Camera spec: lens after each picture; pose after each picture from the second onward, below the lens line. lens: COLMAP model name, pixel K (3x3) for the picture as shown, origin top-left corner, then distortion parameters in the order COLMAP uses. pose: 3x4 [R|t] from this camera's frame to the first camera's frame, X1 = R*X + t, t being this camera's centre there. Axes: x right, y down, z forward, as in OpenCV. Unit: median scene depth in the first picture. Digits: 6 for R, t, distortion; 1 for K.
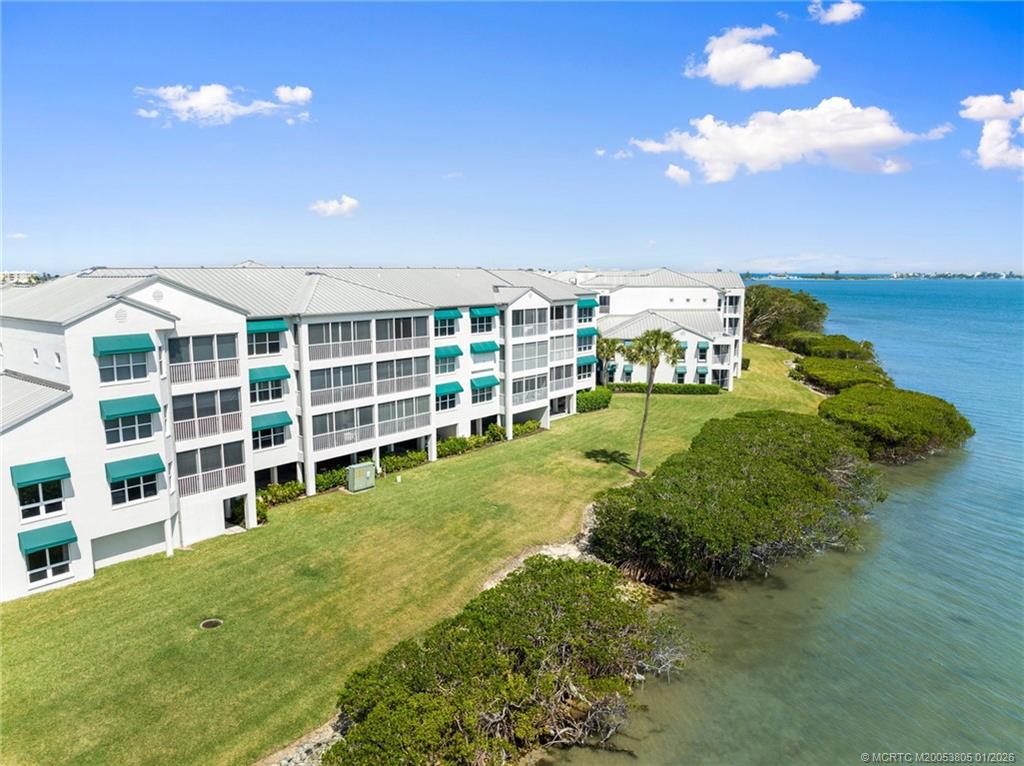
lens RADIAL K [[730.0, 0, 510.8], [0, 730.0, 389.0], [0, 0, 1]] dist [-0.010634, -0.004525]
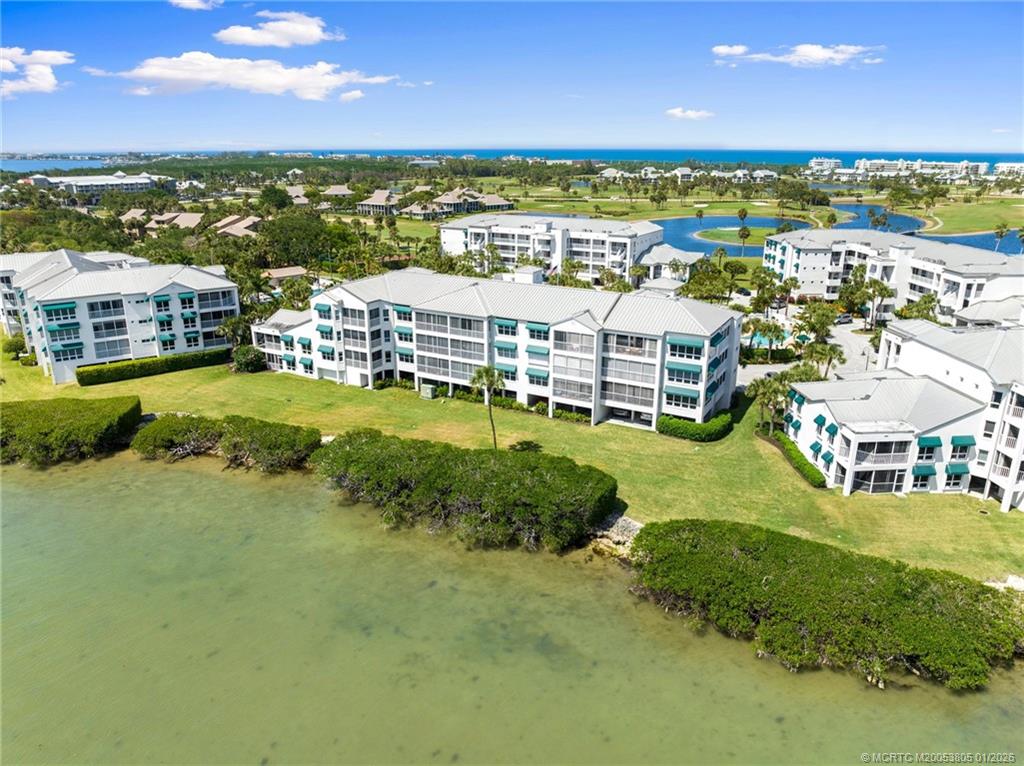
lens RADIAL K [[730.0, 0, 511.3], [0, 730.0, 386.3], [0, 0, 1]] dist [-0.010634, -0.004525]
pose [[0.156309, 0.314187, -0.936405, 1.562821], [-0.154198, 0.944196, 0.291062, -0.470255], [0.975598, 0.098896, 0.196033, 0.765860]]
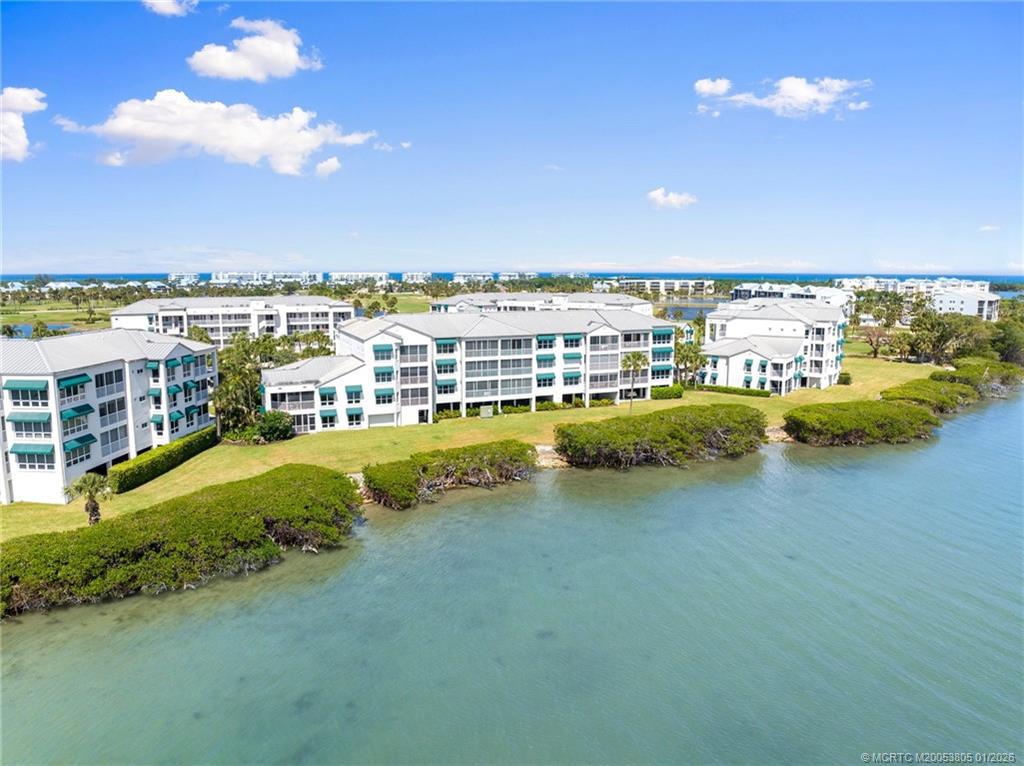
lens RADIAL K [[730.0, 0, 503.4], [0, 730.0, 380.0], [0, 0, 1]] dist [-0.010634, -0.004525]
pose [[0.882957, 0.071830, -0.463925, 0.774503], [-0.076858, 0.997009, 0.008089, 0.003286], [0.463119, 0.028514, 0.885837, -0.830681]]
